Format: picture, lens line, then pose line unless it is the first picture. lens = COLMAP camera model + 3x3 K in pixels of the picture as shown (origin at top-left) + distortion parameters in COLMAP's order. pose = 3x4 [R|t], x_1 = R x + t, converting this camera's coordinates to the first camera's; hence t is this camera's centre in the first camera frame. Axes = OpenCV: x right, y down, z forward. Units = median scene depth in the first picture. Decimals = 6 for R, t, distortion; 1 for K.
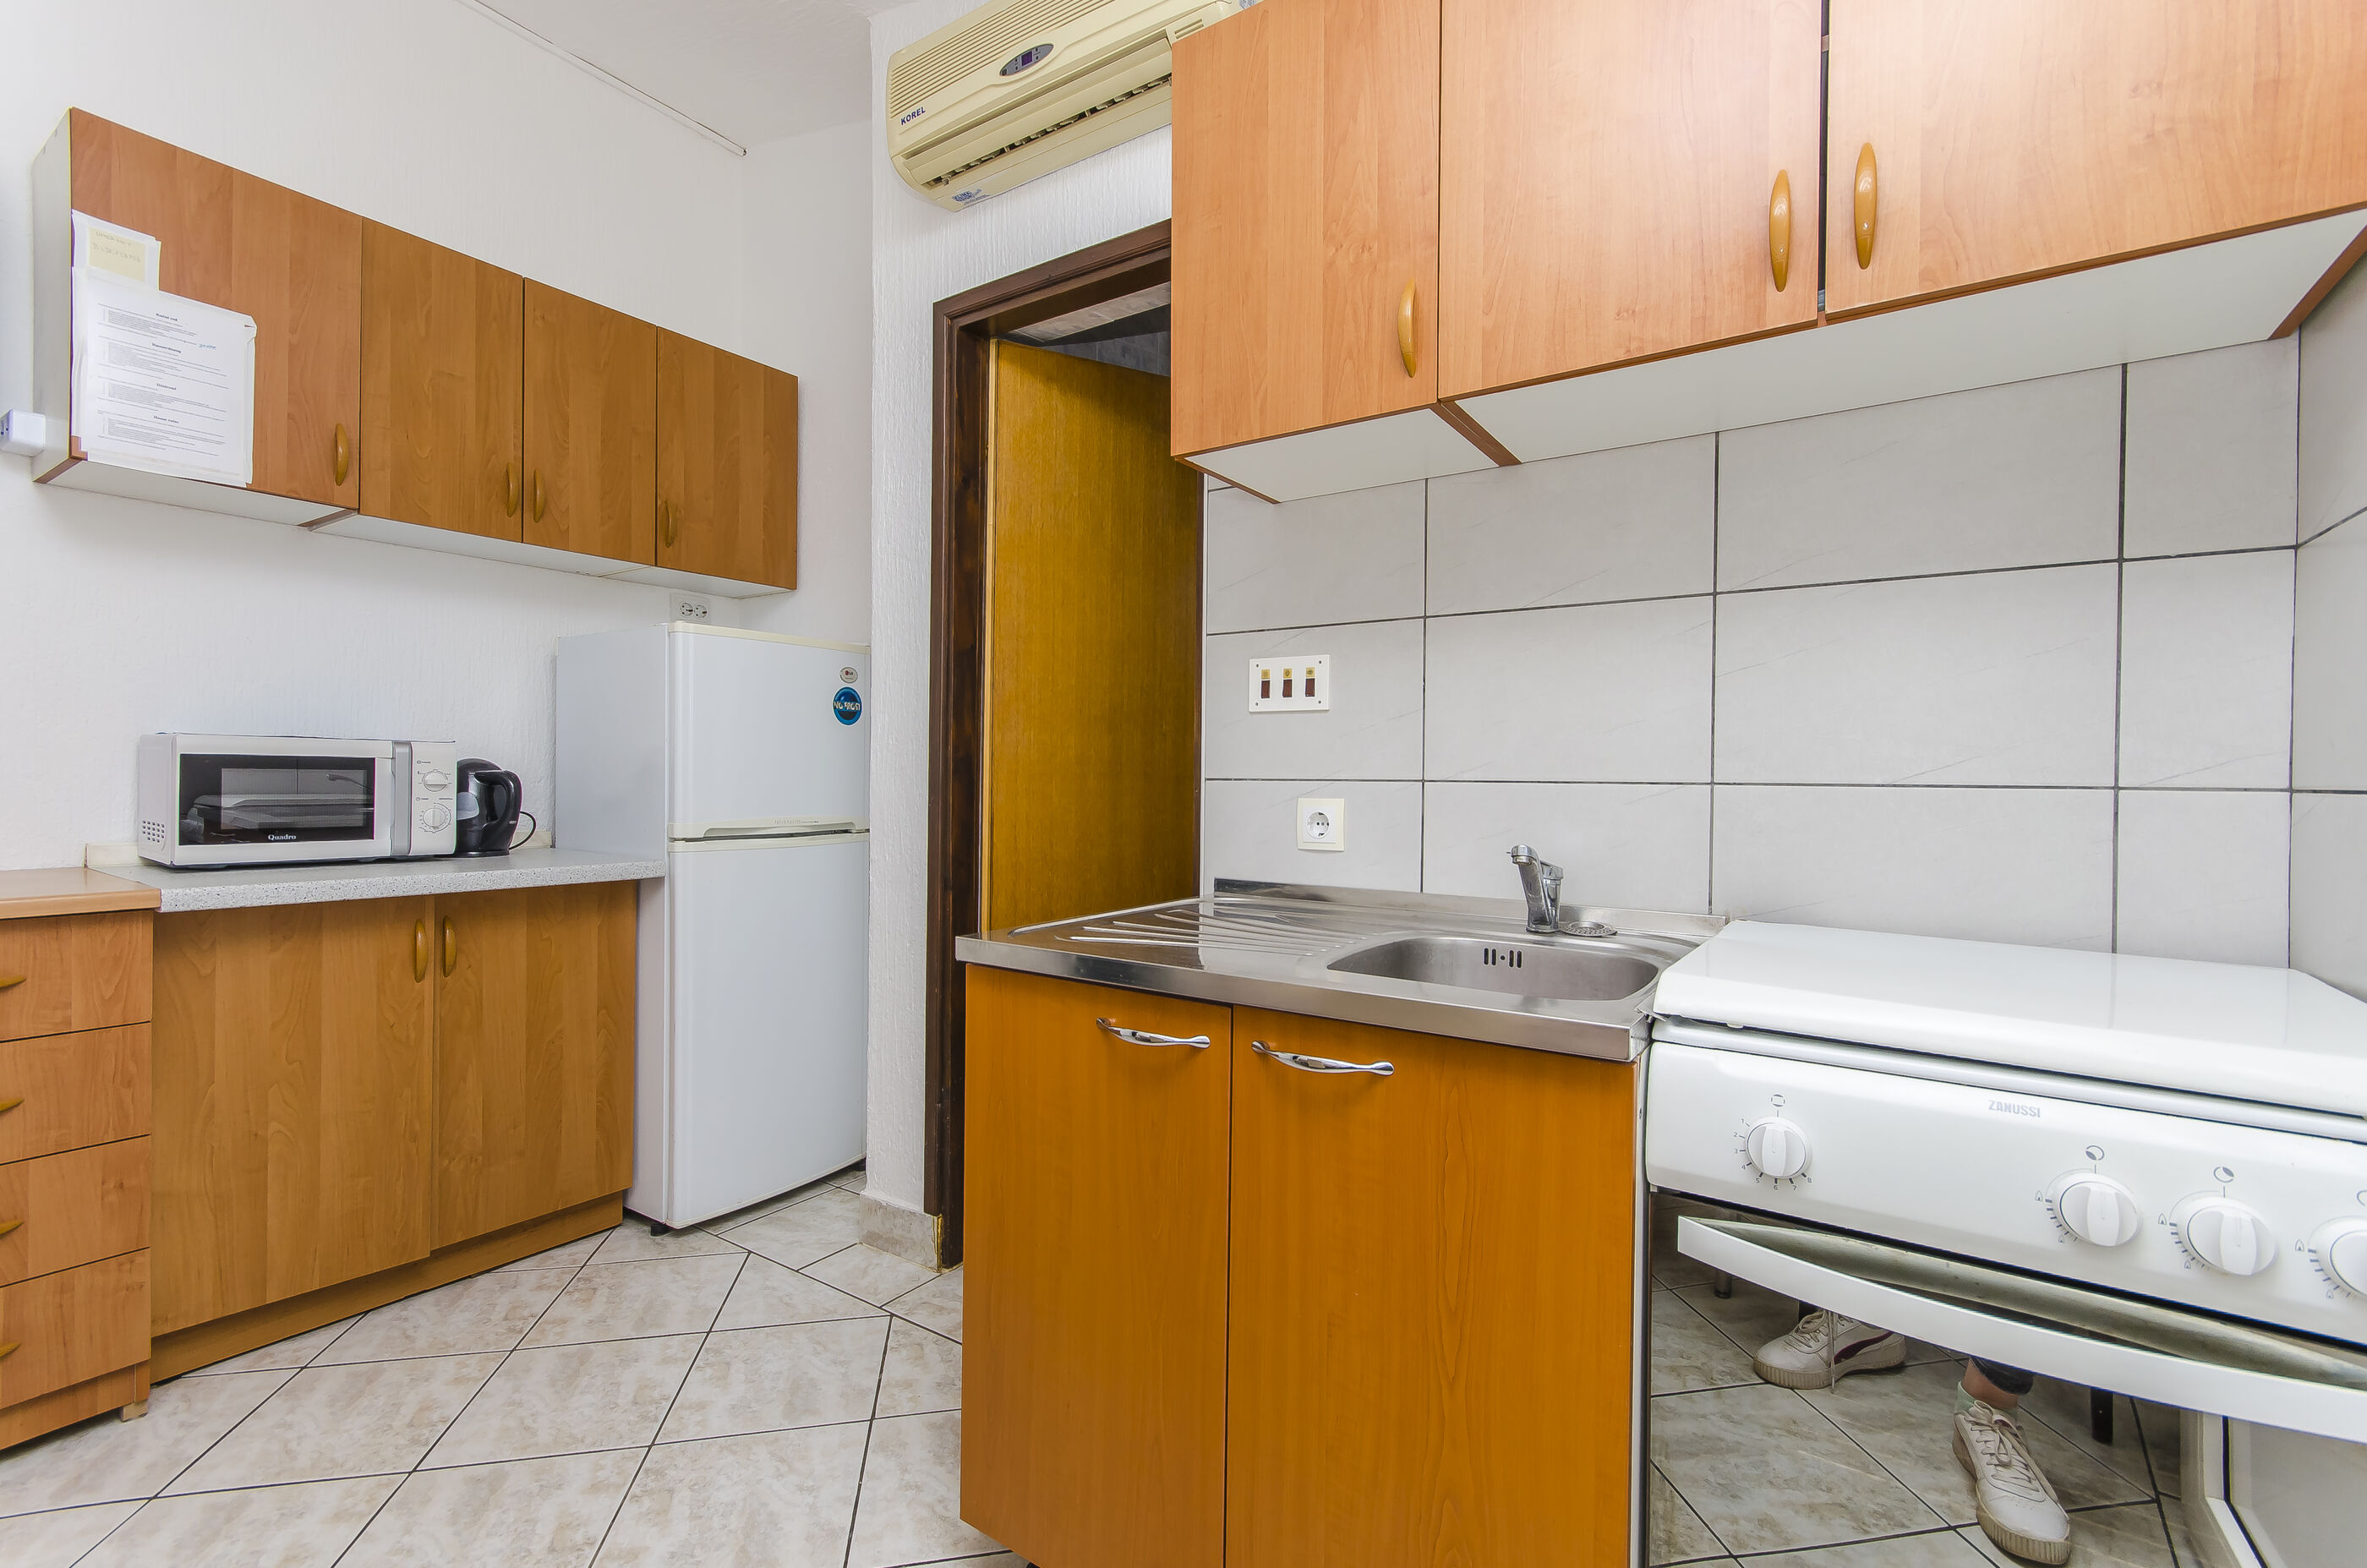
lens RADIAL K [[1037.0, 0, 1189.6], [0, 1037.0, 793.5], [0, 0, 1]] dist [0.008079, -0.003899]
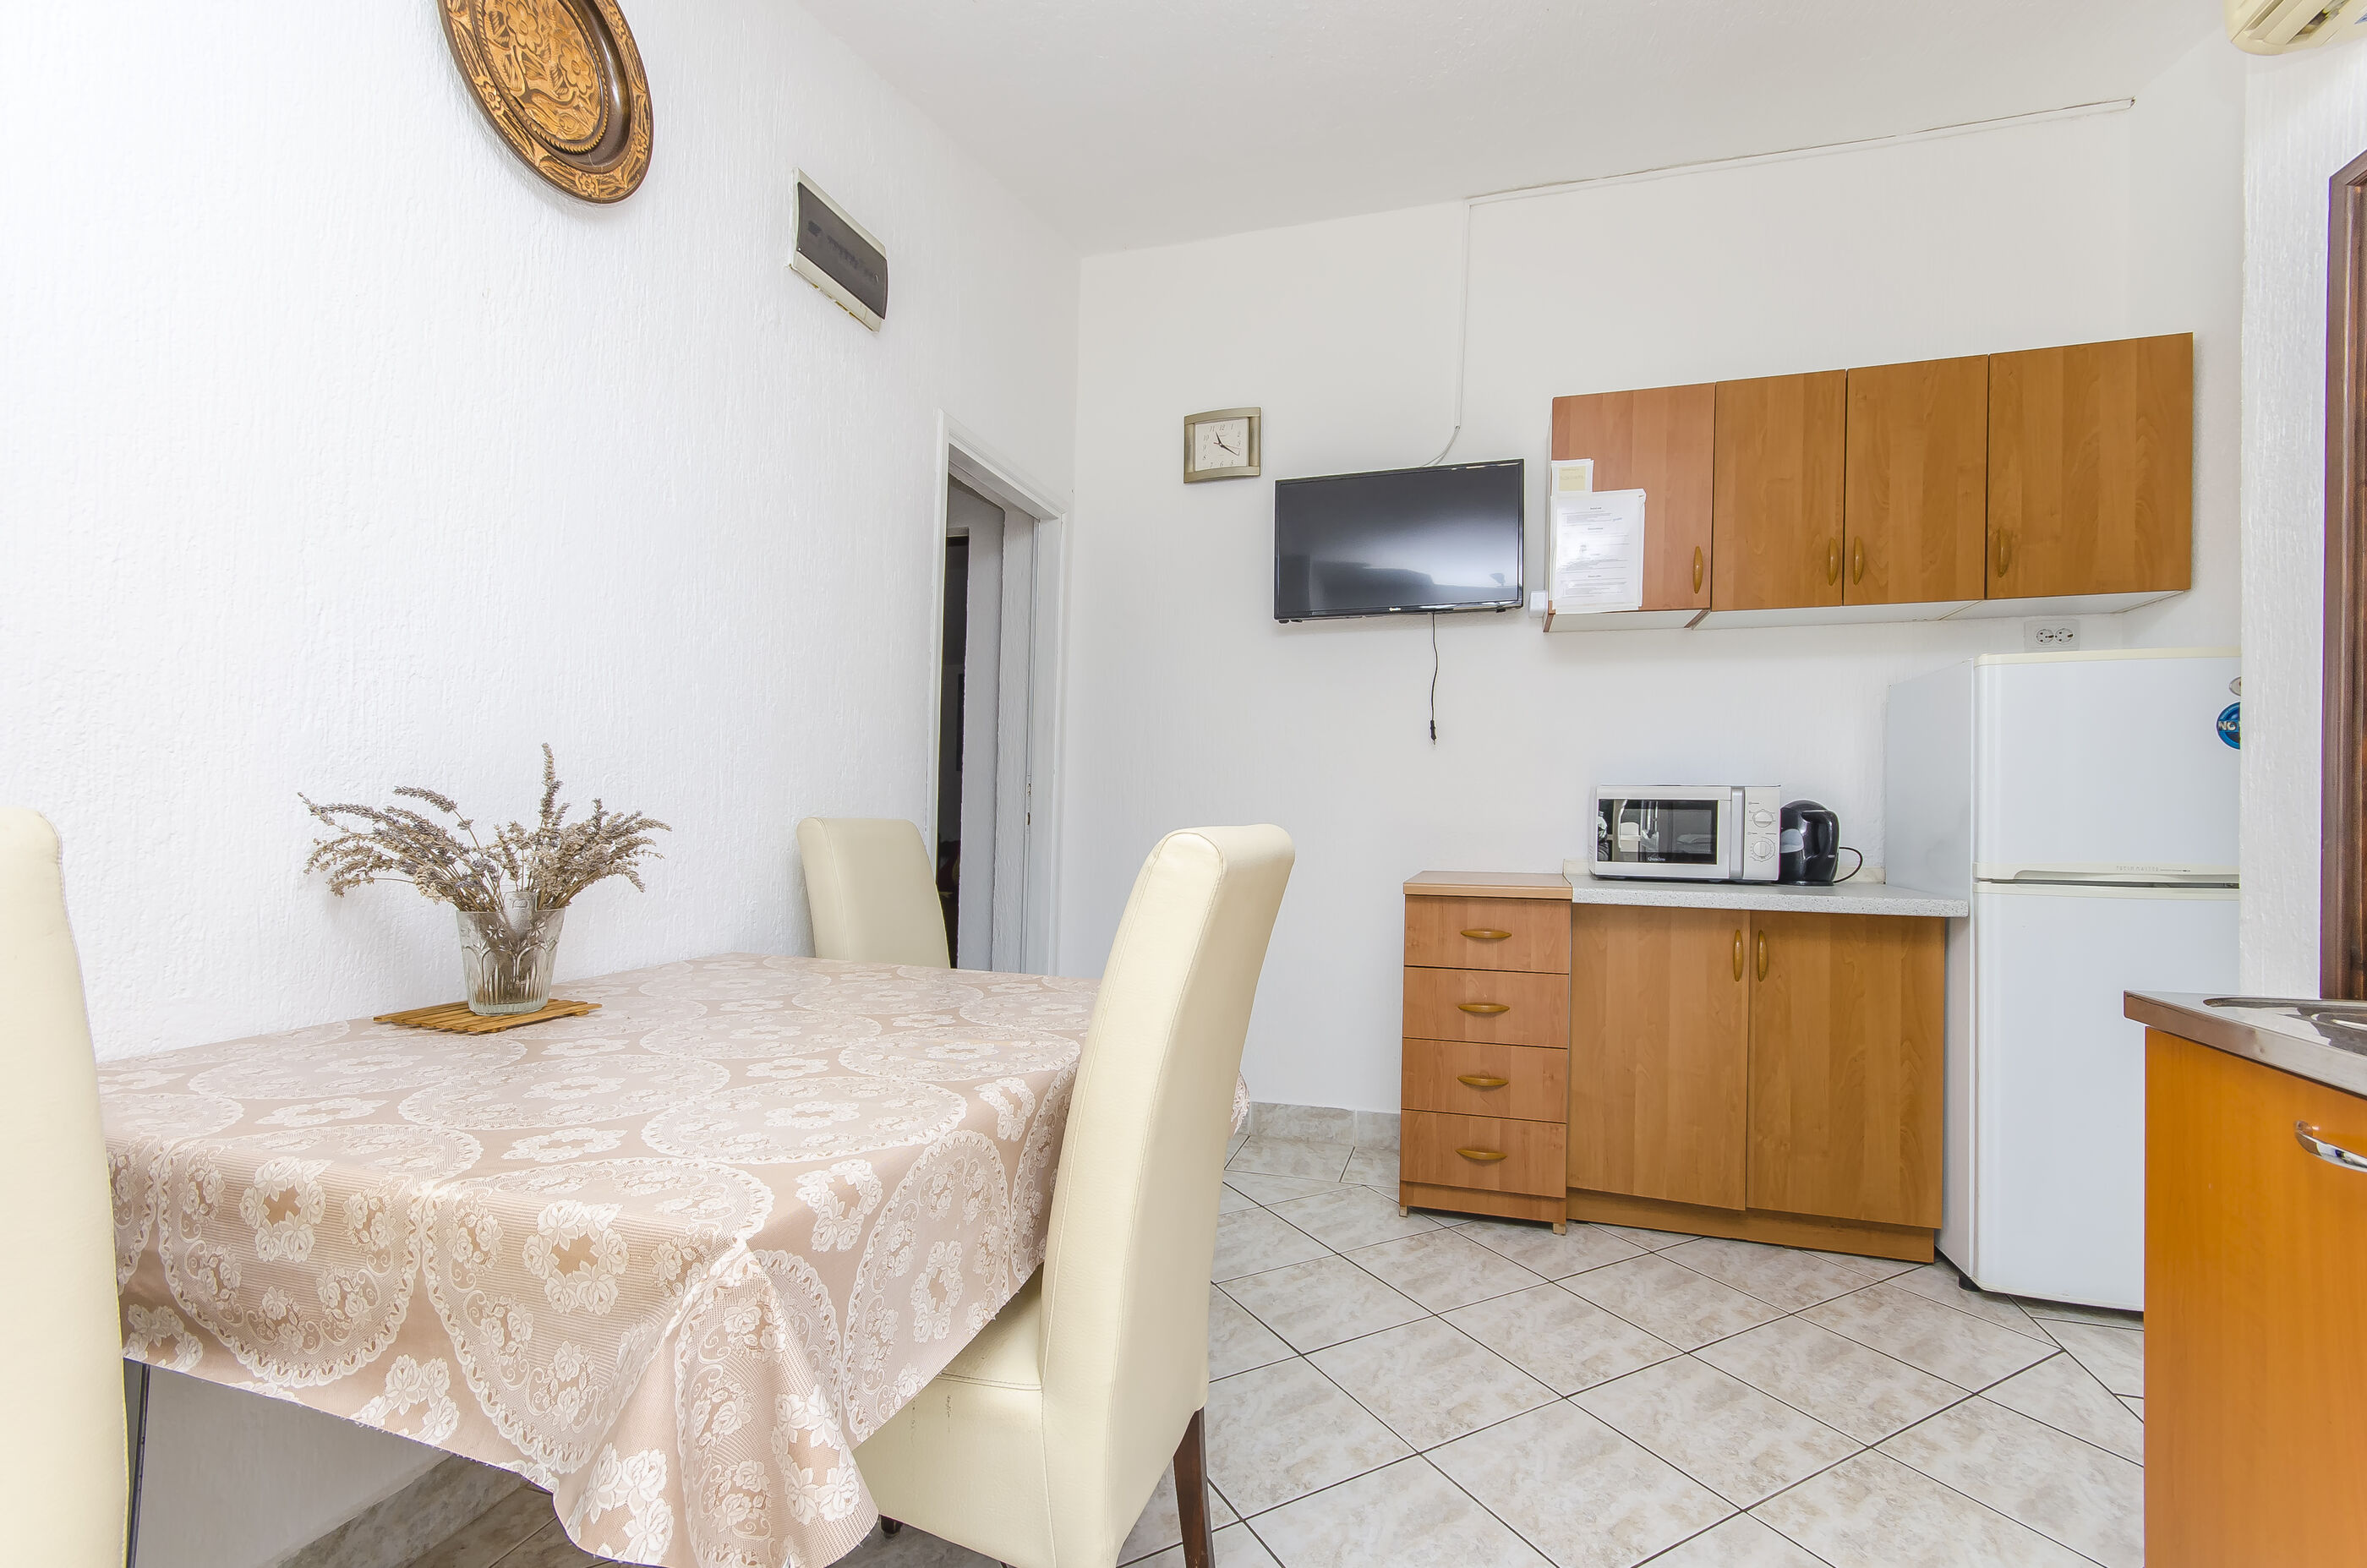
lens RADIAL K [[1037.0, 0, 1189.6], [0, 1037.0, 793.5], [0, 0, 1]] dist [0.008079, -0.003899]
pose [[0.293963, -0.025785, -0.955469, 0.232251], [-0.022652, 0.999167, -0.033933, 0.014642], [0.955548, 0.031618, 0.293134, 0.012586]]
